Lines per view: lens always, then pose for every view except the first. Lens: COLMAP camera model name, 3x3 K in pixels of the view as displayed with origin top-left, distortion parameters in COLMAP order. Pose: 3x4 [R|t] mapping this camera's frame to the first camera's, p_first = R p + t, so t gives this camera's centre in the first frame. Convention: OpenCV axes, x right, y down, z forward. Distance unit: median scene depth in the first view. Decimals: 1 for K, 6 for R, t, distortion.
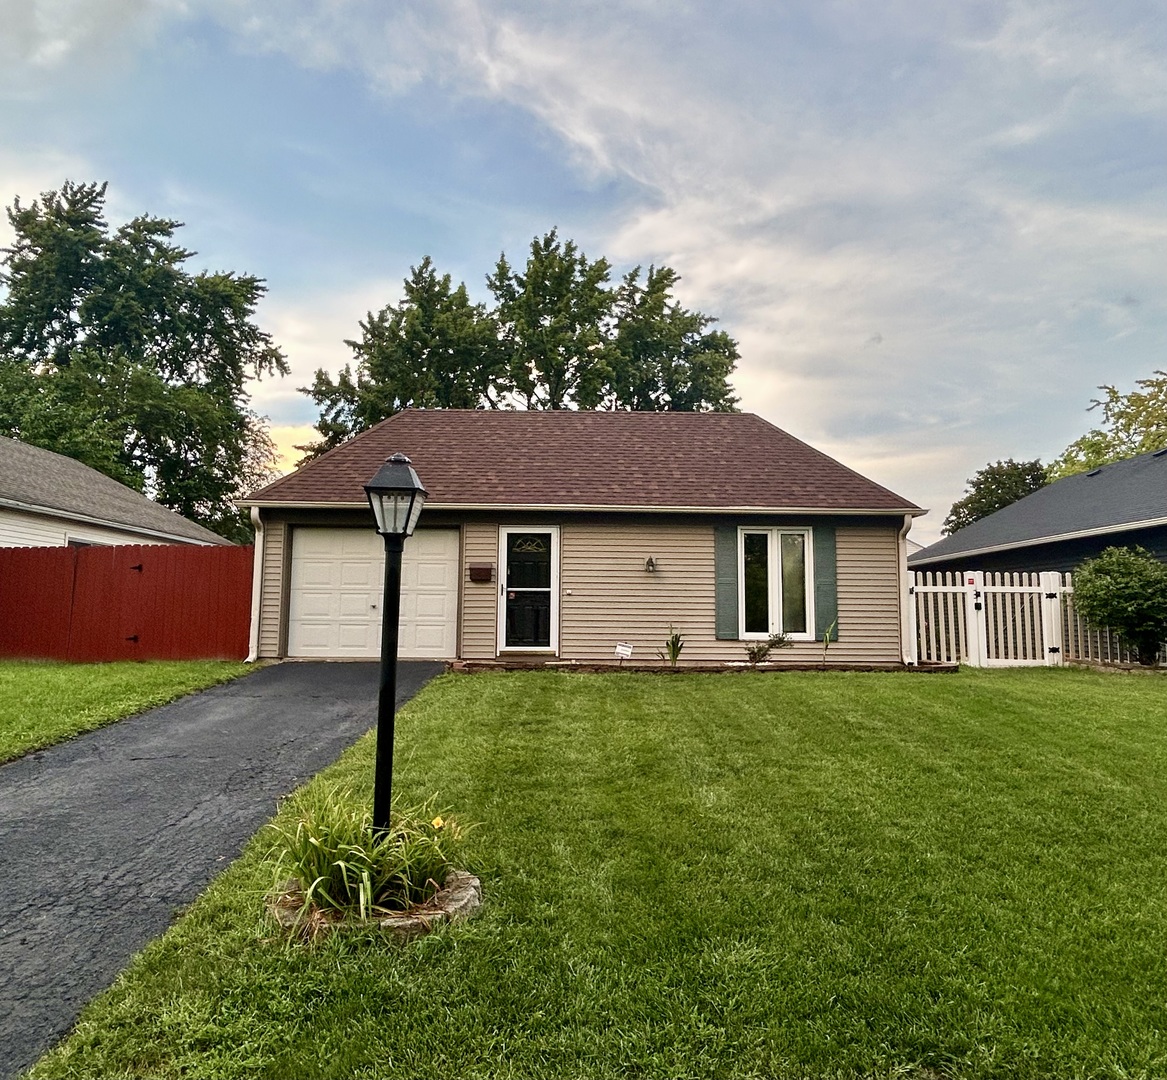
lens RADIAL K [[850.3, 0, 583.5], [0, 850.3, 540.0], [0, 0, 1]] dist [0.004606, 0.001018]
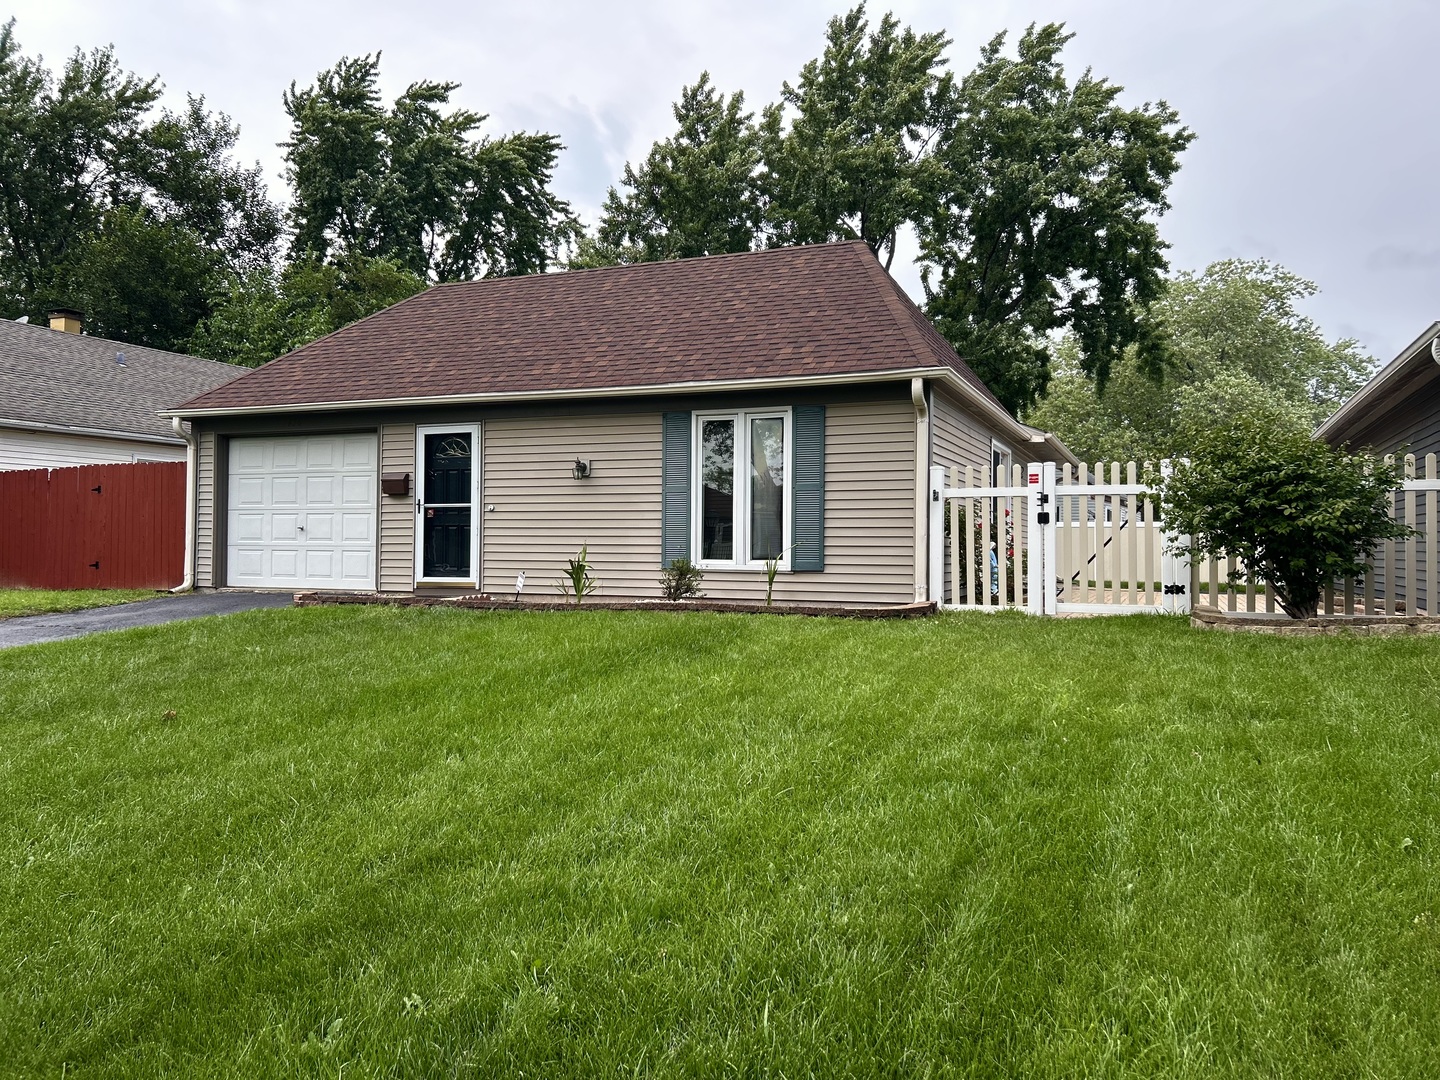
lens RADIAL K [[1076.7, 0, 746.2], [0, 1076.7, 540.5], [0, 0, 1]] dist [0.092921, -0.169950]
pose [[0.915984, -0.005851, -0.401173, 0.582094], [0.042918, 0.995585, 0.083472, 0.018290], [0.398913, -0.093677, 0.912191, 0.184833]]
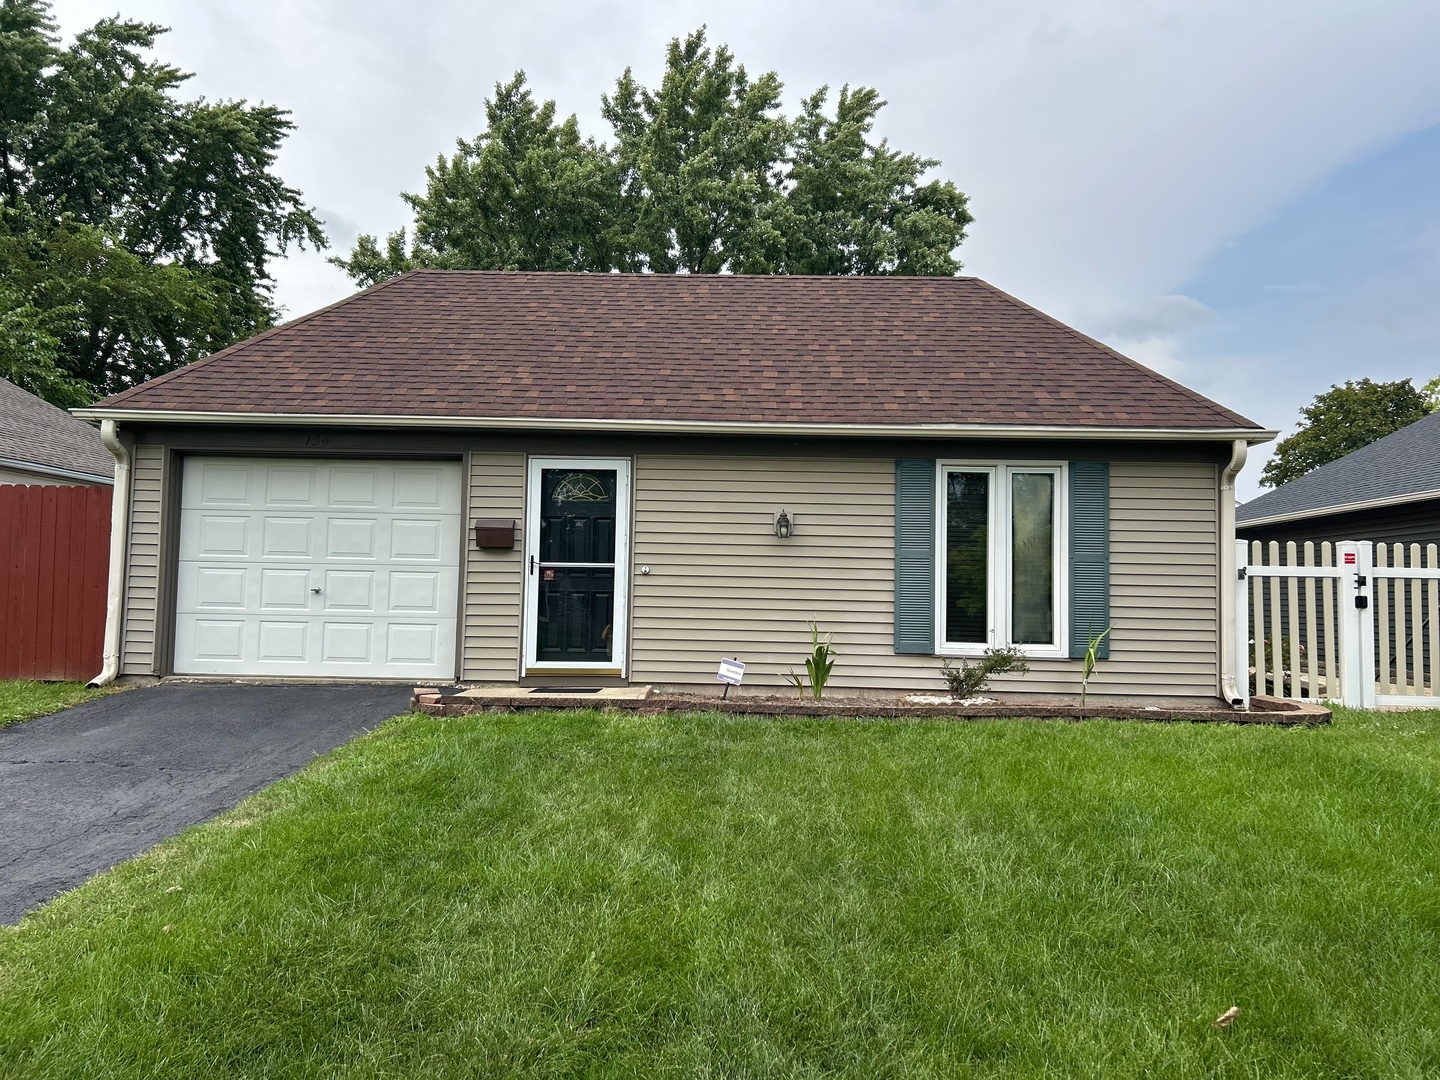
lens RADIAL K [[1099.6, 0, 727.7], [0, 1099.6, 537.2], [0, 0, 1]] dist [0.058064, -0.056553]
pose [[0.999023, 0.008970, -0.043285, 0.071428], [-0.007152, 0.999092, 0.041990, 0.006186], [0.043622, -0.041639, 0.998180, 0.238251]]
